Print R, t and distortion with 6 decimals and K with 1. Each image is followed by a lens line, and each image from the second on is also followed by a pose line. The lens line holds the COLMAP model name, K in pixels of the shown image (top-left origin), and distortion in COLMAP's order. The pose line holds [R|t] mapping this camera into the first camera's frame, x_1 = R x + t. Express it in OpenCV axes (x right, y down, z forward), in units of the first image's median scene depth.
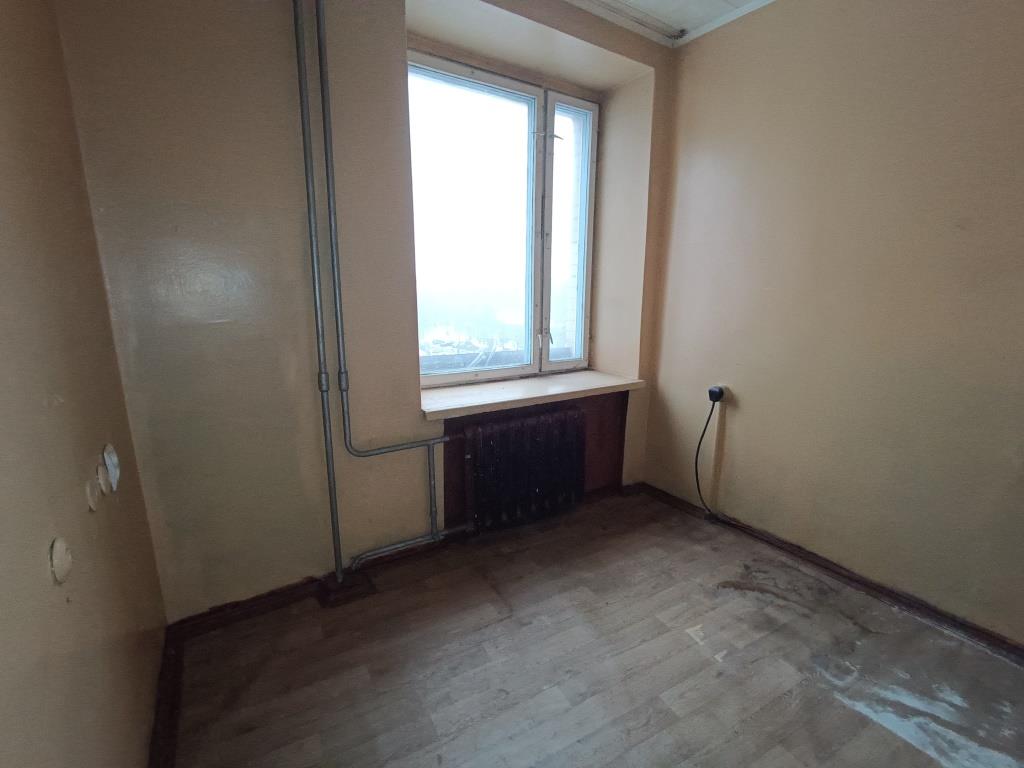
lens RADIAL K [[466.9, 0, 513.5], [0, 466.9, 383.0], [0, 0, 1]] dist [-0.003613, -0.000369]
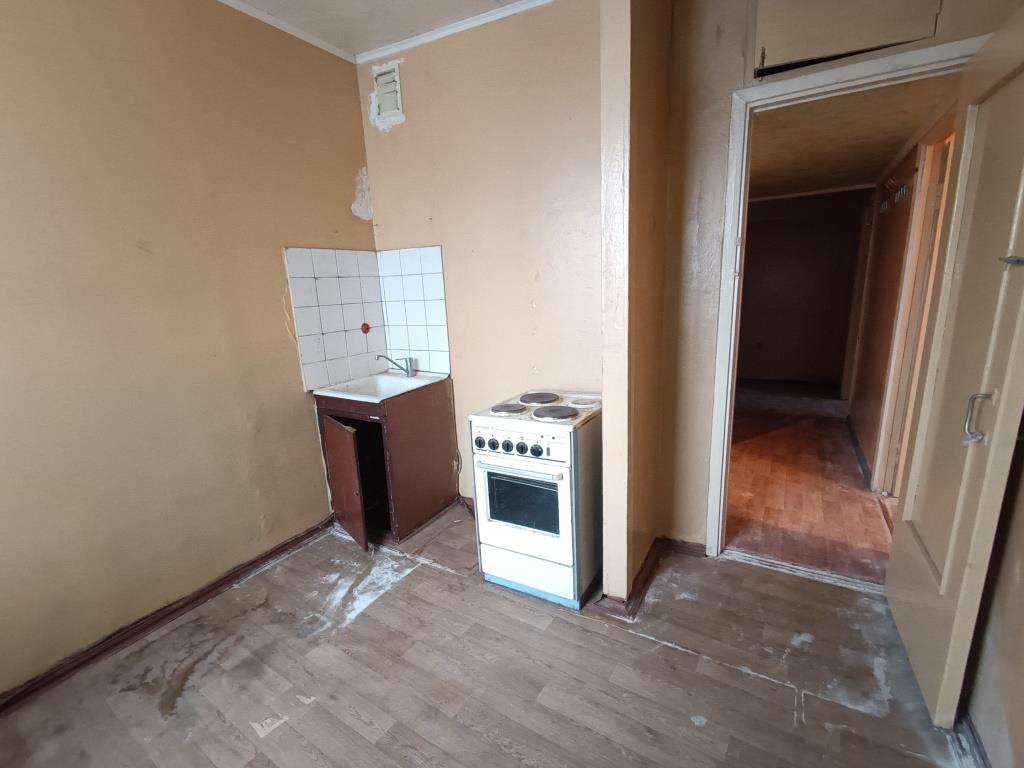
lens RADIAL K [[466.9, 0, 513.3], [0, 466.9, 388.0], [0, 0, 1]] dist [-0.003613, -0.000369]
pose [[-0.451342, -0.185339, 0.872892, -0.412843], [0.222889, 0.923773, 0.311391, -0.174143], [-0.864066, 0.335102, -0.375627, 0.738067]]
